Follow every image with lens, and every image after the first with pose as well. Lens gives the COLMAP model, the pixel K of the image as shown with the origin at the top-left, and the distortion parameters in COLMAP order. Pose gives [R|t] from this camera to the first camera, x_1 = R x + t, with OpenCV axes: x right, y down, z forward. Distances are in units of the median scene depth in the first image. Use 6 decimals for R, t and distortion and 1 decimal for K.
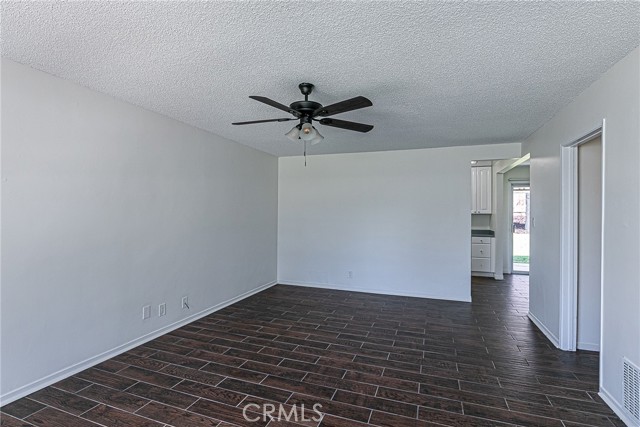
lens RADIAL K [[308.4, 0, 319.3], [0, 308.4, 216.8], [0, 0, 1]] dist [-0.003030, -0.000202]
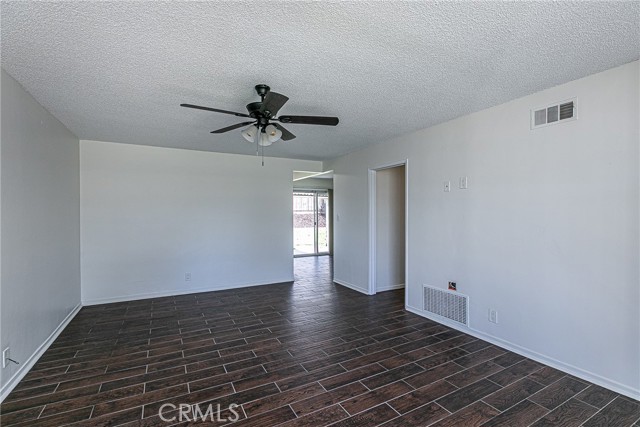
lens RADIAL K [[295.2, 0, 319.3], [0, 295.2, 215.3], [0, 0, 1]] dist [-0.001566, -0.001622]
pose [[0.660815, -0.011713, 0.750457, -0.518512], [0.015599, 0.999877, 0.001870, 0.004042], [-0.750386, 0.010471, 0.660917, 0.156693]]
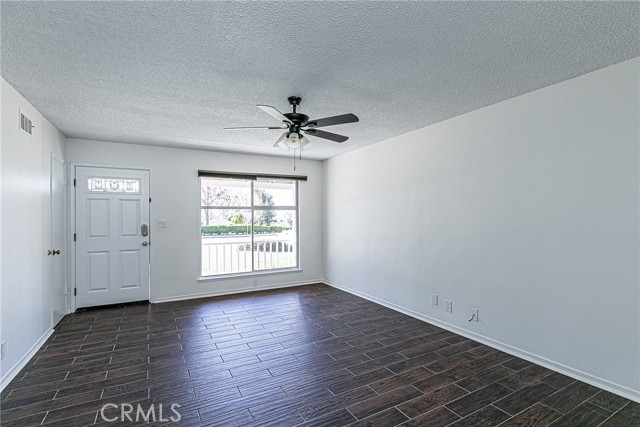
lens RADIAL K [[308.4, 0, 319.3], [0, 308.4, 216.8], [0, 0, 1]] dist [-0.003030, -0.000202]
pose [[-0.655402, -0.000862, -0.755280, 0.578559], [-0.007556, 0.999957, 0.005415, -0.000267], [0.755243, 0.009256, -0.655380, 1.398735]]
